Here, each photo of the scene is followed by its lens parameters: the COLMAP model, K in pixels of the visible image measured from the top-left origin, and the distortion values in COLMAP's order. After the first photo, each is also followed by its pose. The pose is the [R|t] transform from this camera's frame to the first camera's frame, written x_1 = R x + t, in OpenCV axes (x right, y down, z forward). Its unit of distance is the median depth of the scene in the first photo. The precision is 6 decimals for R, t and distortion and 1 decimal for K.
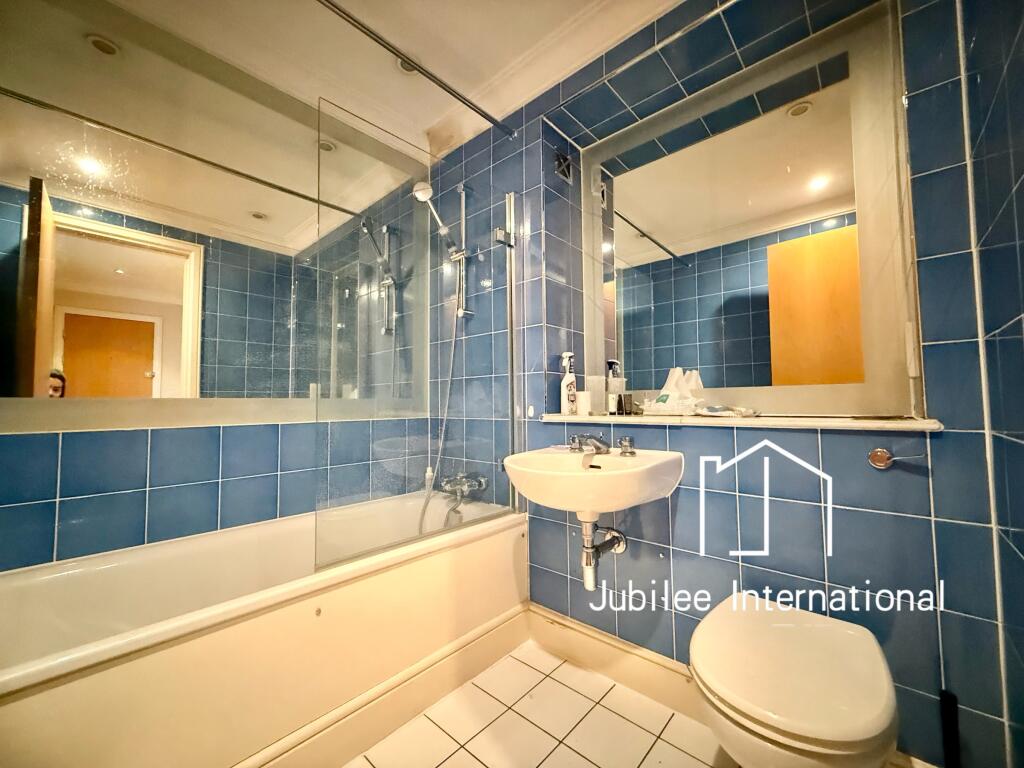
lens RADIAL K [[404.5, 0, 510.6], [0, 404.5, 378.5], [0, 0, 1]] dist [0.001706, 0.000146]
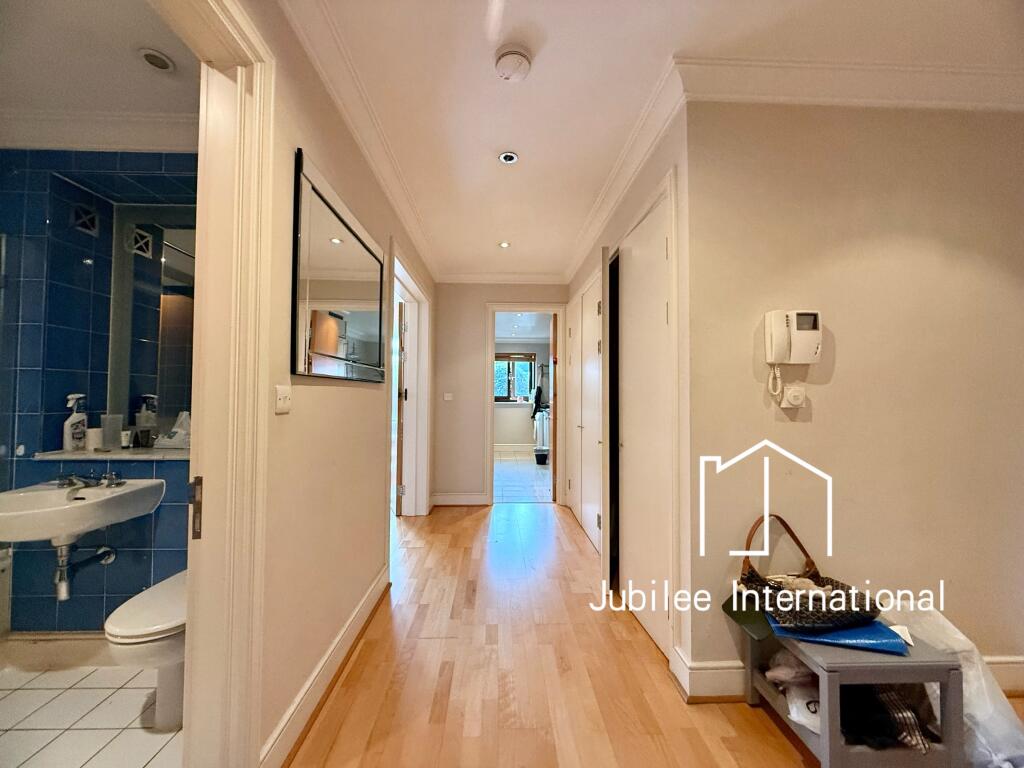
lens RADIAL K [[404.5, 0, 505.7], [0, 404.5, 381.7], [0, 0, 1]] dist [0.001706, 0.000146]
pose [[0.727035, 0.034417, 0.685737, 0.264375], [-0.054212, 0.998502, 0.007361, -0.192474], [-0.684457, -0.042527, 0.727812, -0.684009]]
